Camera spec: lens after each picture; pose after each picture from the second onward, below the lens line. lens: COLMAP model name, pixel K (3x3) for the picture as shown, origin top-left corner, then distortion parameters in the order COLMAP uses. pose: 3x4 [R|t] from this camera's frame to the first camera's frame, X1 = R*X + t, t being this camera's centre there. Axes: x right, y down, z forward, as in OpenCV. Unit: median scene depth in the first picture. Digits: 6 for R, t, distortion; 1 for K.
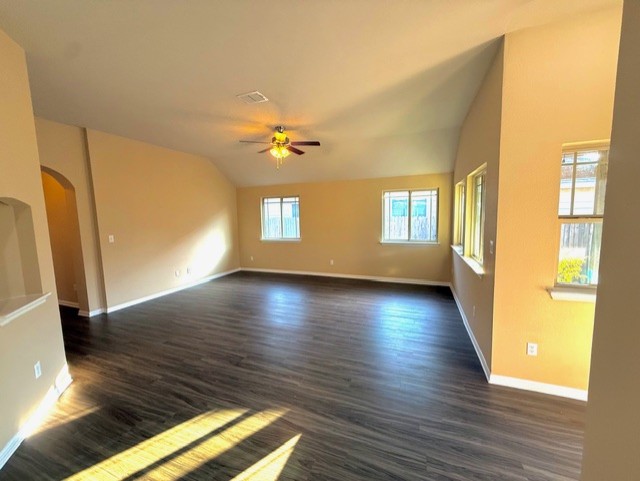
lens RADIAL K [[253.2, 0, 320.3], [0, 253.2, 242.4], [0, 0, 1]] dist [-0.001143, 0.000104]
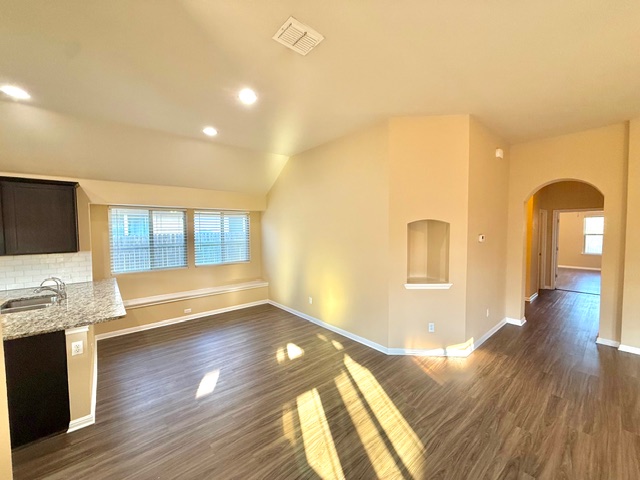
lens RADIAL K [[253.2, 0, 320.3], [0, 253.2, 241.9], [0, 0, 1]] dist [-0.001143, 0.000104]
pose [[-0.463307, 0.075790, -0.882951, 0.491851], [-0.078930, 0.988847, 0.126296, -0.148278], [0.882676, 0.128205, -0.452158, 0.893794]]
